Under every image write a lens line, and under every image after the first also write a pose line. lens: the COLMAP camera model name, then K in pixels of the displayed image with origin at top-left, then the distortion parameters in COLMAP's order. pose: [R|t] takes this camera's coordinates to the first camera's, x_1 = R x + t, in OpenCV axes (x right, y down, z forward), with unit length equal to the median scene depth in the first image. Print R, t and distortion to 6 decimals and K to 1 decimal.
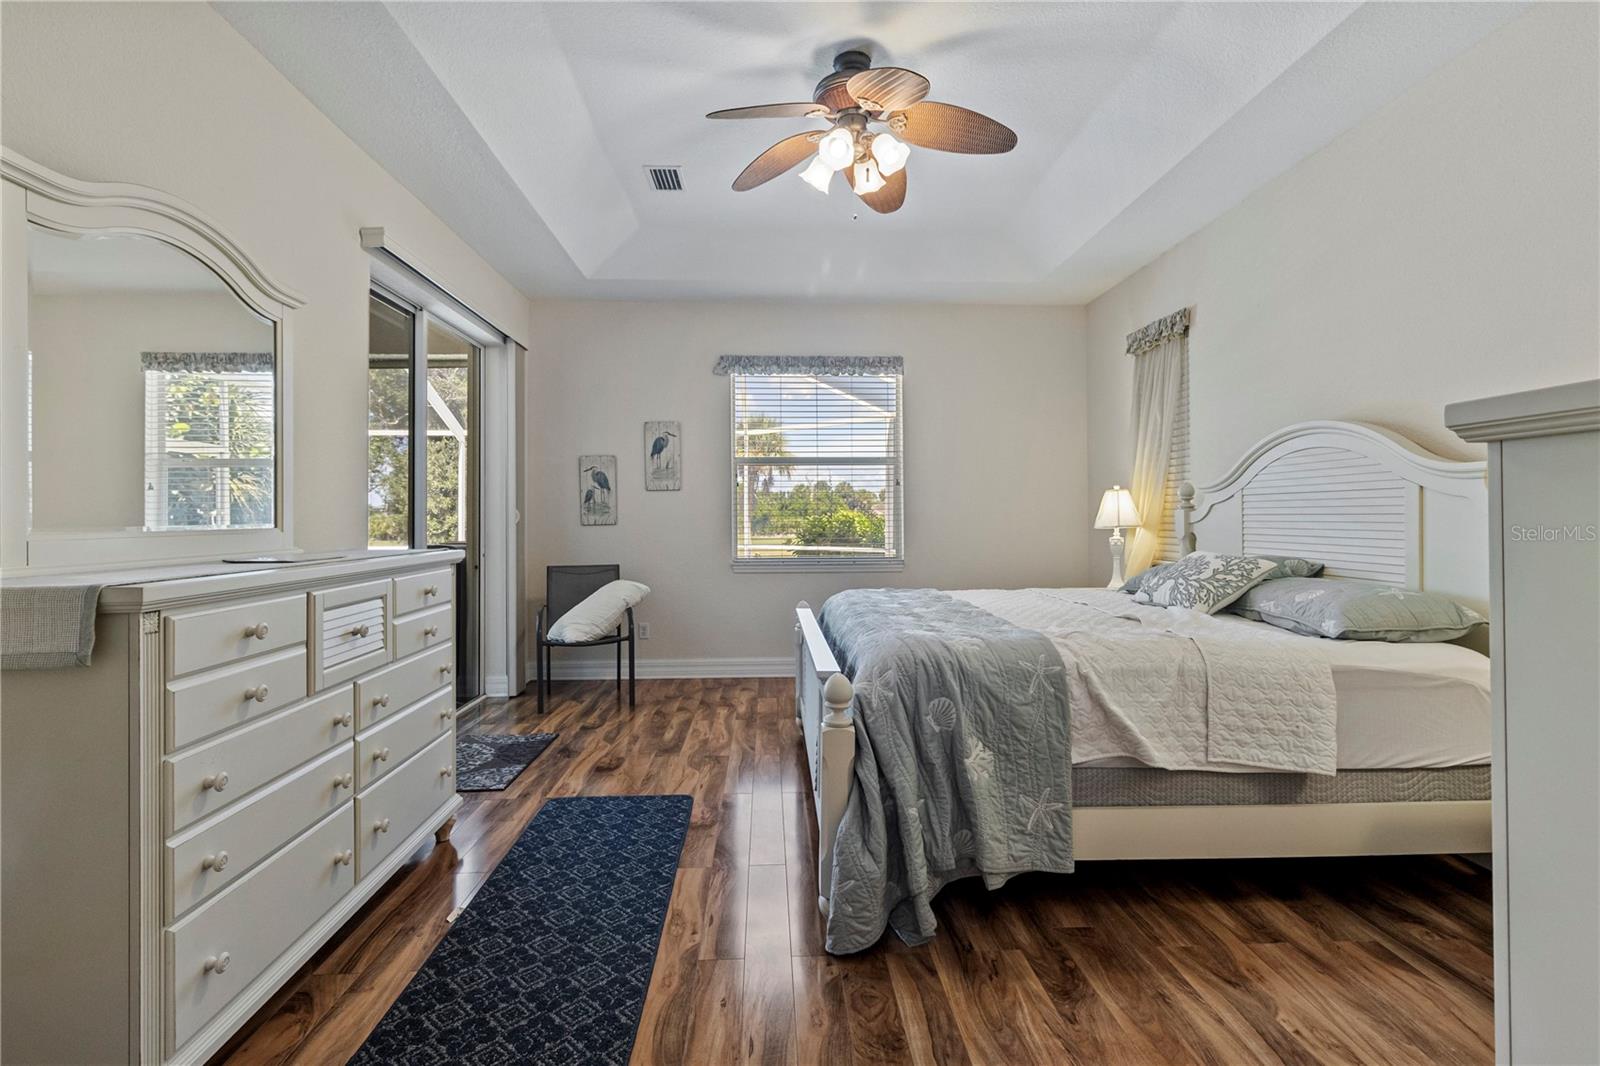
lens RADIAL K [[759.8, 0, 798.8], [0, 759.8, 509.0], [0, 0, 1]] dist [0.000399, 0.000642]
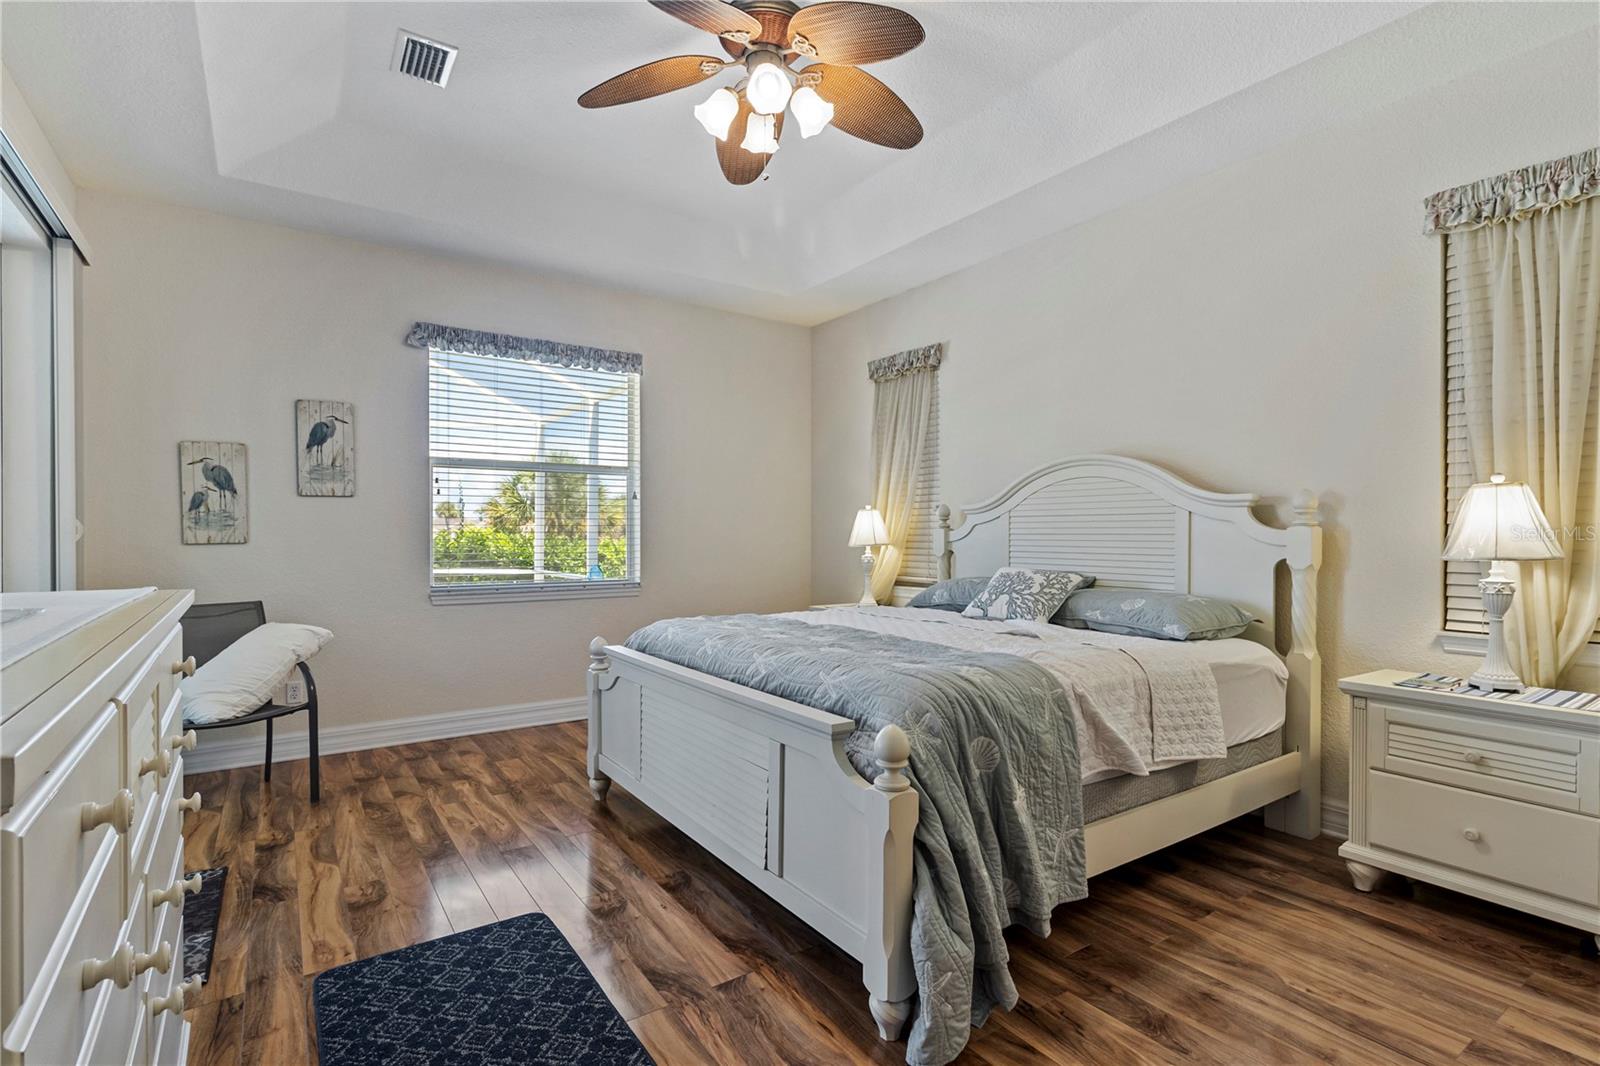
lens RADIAL K [[765.0, 0, 808.5], [0, 765.0, 536.2], [0, 0, 1]] dist [0.002186, 0.000506]
pose [[0.844692, 0.003709, 0.535240, -0.323400], [-0.010560, 0.999897, 0.009738, 0.003298], [-0.535149, -0.013878, 0.844644, 0.242385]]
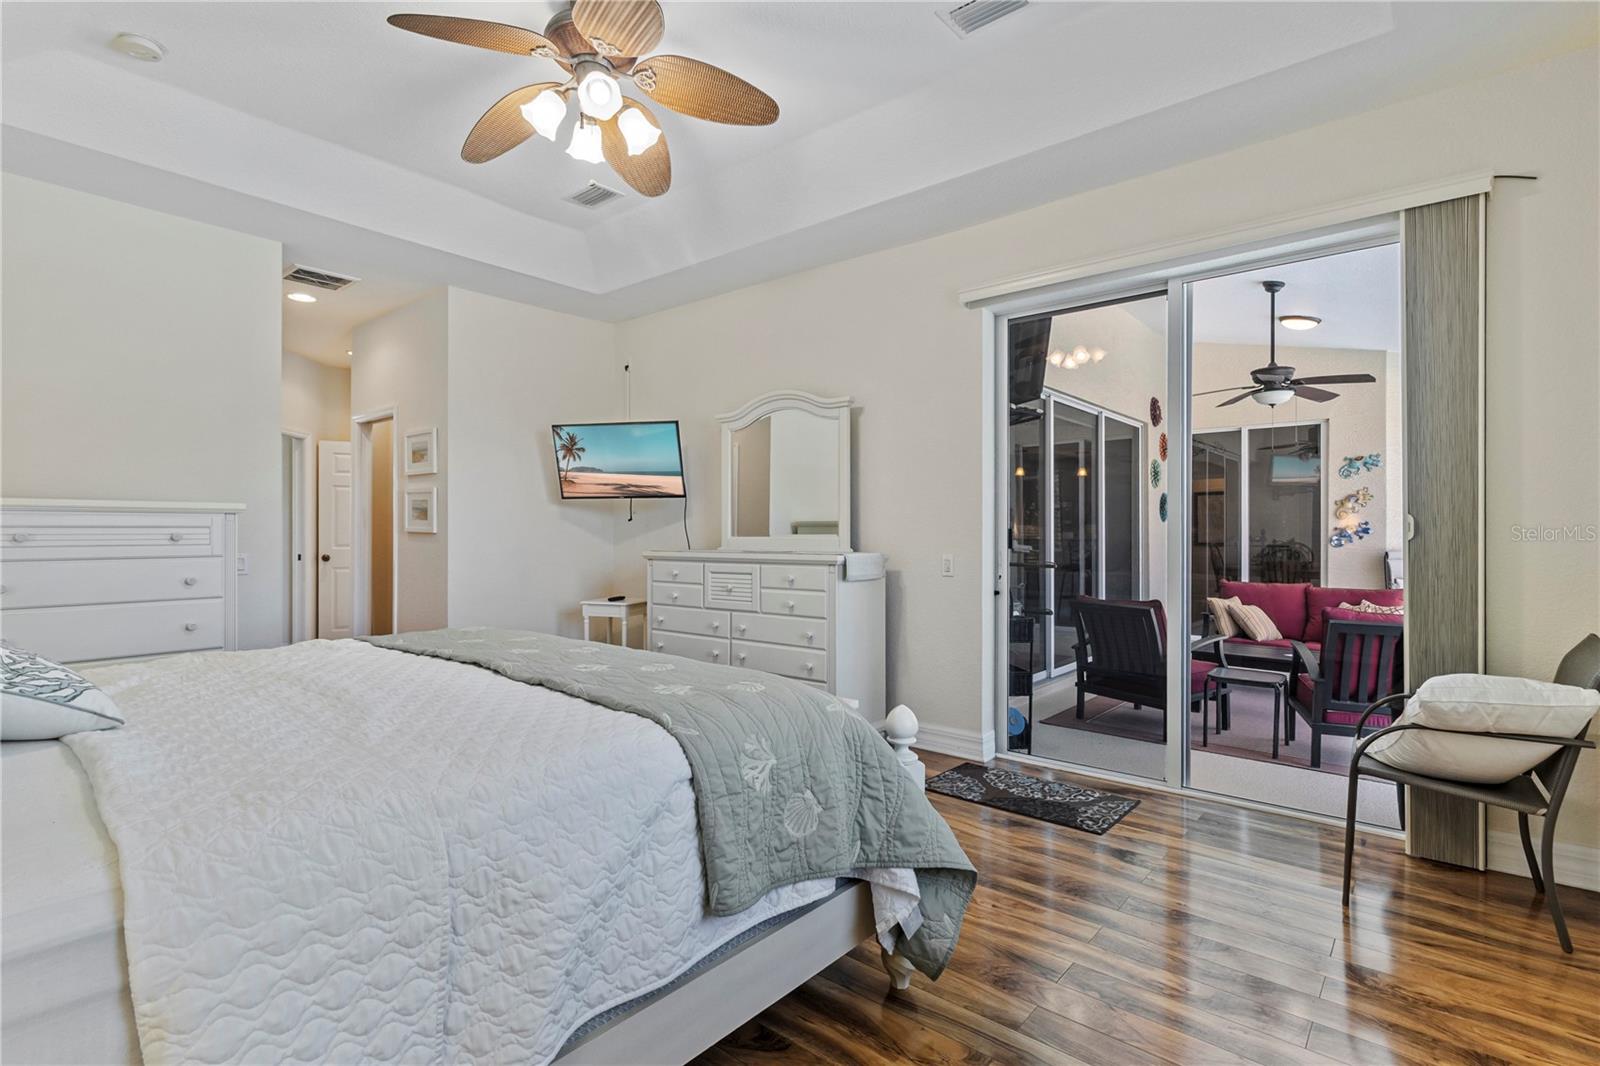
lens RADIAL K [[765.0, 0, 808.5], [0, 765.0, 536.2], [0, 0, 1]] dist [0.002186, 0.000506]
pose [[-0.676664, 0.002438, -0.736288, 0.530502], [0.008797, 0.999950, -0.004774, 0.019814], [0.736240, -0.009707, -0.676651, 1.692881]]
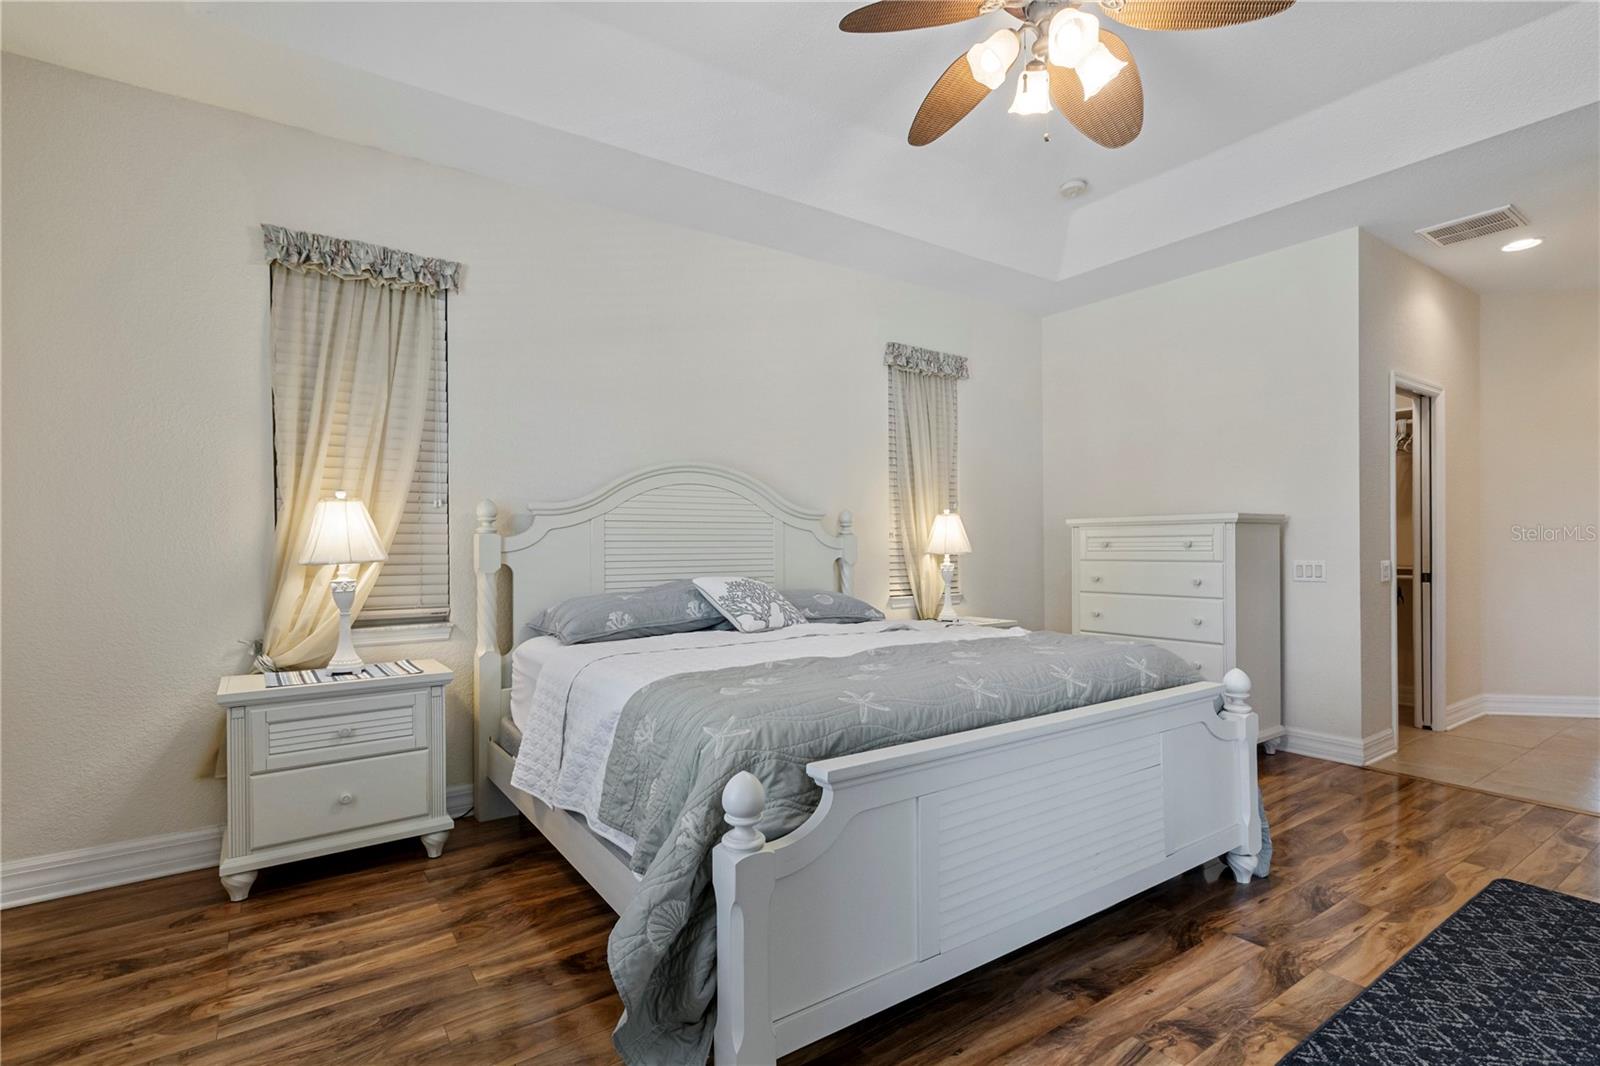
lens RADIAL K [[728.6, 0, 793.0], [0, 728.6, 564.7], [0, 0, 1]] dist [-0.002004, -0.000297]
pose [[-0.512631, -0.023728, 0.858281, -0.391065], [-0.005549, 0.999689, 0.024323, 0.016236], [-0.858591, 0.007706, -0.512603, 1.510129]]
